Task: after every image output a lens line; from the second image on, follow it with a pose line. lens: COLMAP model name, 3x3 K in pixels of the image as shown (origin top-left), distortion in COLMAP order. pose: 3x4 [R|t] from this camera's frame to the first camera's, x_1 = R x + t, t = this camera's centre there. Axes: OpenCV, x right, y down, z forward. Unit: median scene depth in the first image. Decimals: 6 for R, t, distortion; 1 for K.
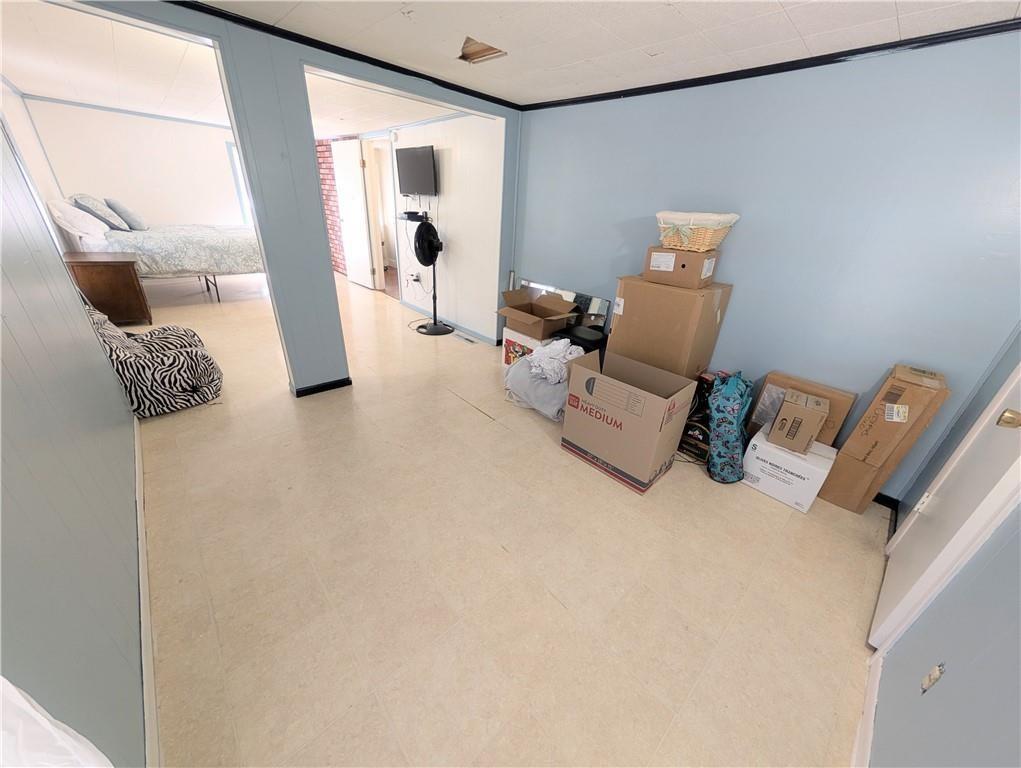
lens RADIAL K [[374.8, 0, 512.7], [0, 374.8, 388.6], [0, 0, 1]] dist [-0.000095, -0.000218]
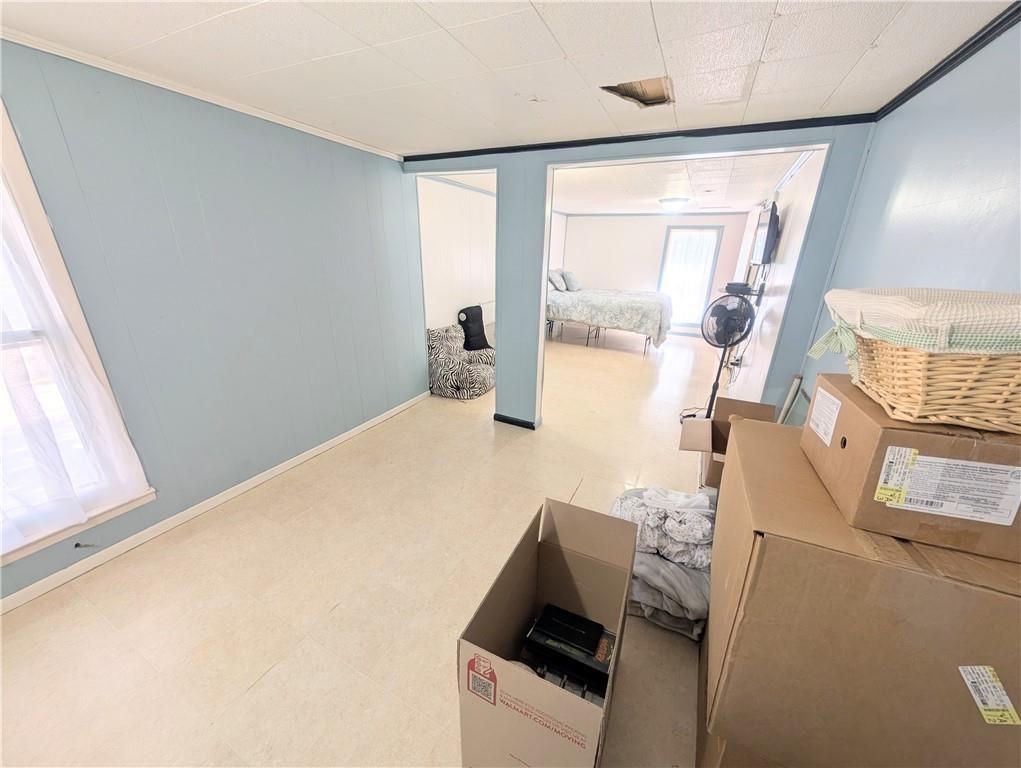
lens RADIAL K [[370.4, 0, 508.3], [0, 370.4, 386.7], [0, 0, 1]] dist [0.000925, 0.000063]
pose [[0.346875, 0.270449, -0.898073, 0.326368], [-0.415465, 0.902763, 0.111391, -0.146622], [0.840873, 0.334479, 0.425508, 0.304934]]
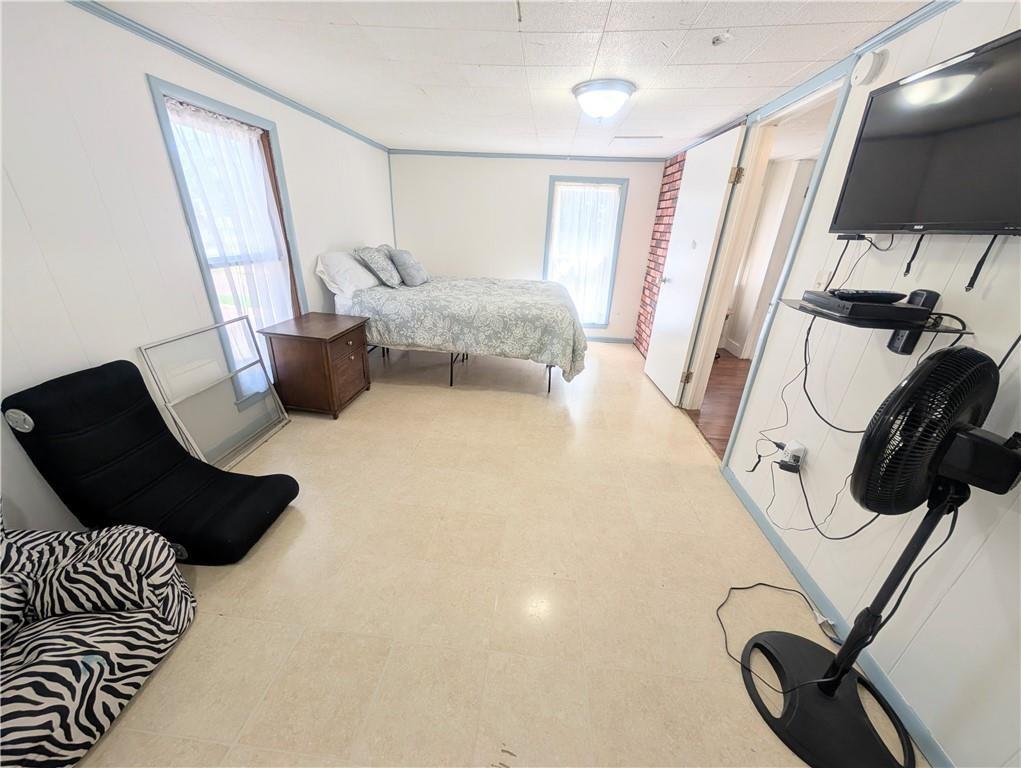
lens RADIAL K [[368.8, 0, 510.5], [0, 368.8, 384.0], [0, 0, 1]] dist [0.001144, -0.000143]
pose [[0.670808, 0.252015, -0.697499, -0.232625], [-0.321150, 0.946450, 0.033104, -0.319968], [0.668490, 0.201795, 0.715821, 0.617909]]
